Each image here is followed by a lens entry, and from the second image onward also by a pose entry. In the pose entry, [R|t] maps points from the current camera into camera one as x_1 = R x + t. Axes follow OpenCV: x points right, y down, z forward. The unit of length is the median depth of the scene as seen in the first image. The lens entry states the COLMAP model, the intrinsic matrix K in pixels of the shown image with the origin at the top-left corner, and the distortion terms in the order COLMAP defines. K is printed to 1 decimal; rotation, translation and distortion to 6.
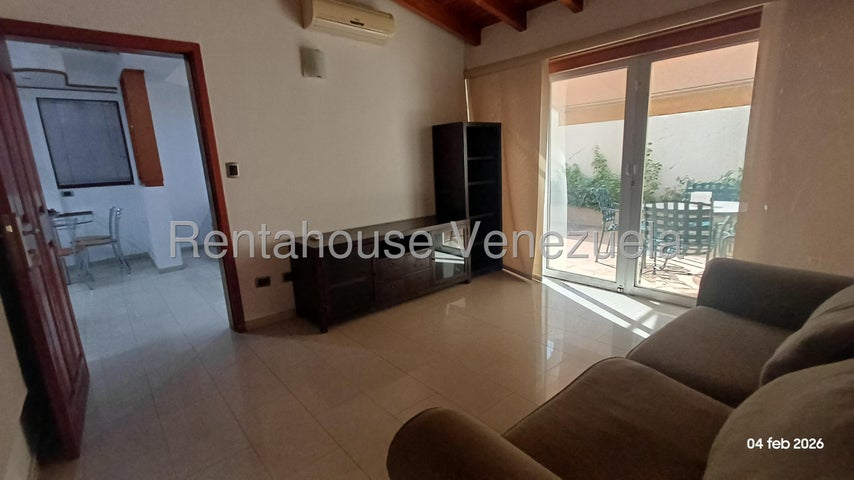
lens RADIAL K [[389.8, 0, 430.1], [0, 389.8, 241.6], [0, 0, 1]] dist [0.010342, 0.000262]
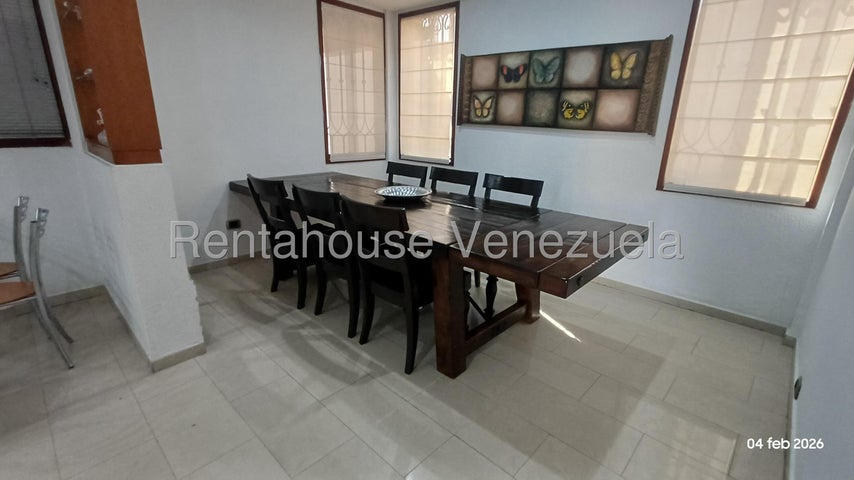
lens RADIAL K [[389.8, 0, 425.1], [0, 389.8, 240.7], [0, 0, 1]] dist [0.010342, 0.000262]
pose [[0.994742, 0.025584, 0.099166, -0.409811], [-0.034958, 0.994960, 0.093976, -0.098450], [-0.096262, -0.096949, 0.990623, 0.526240]]
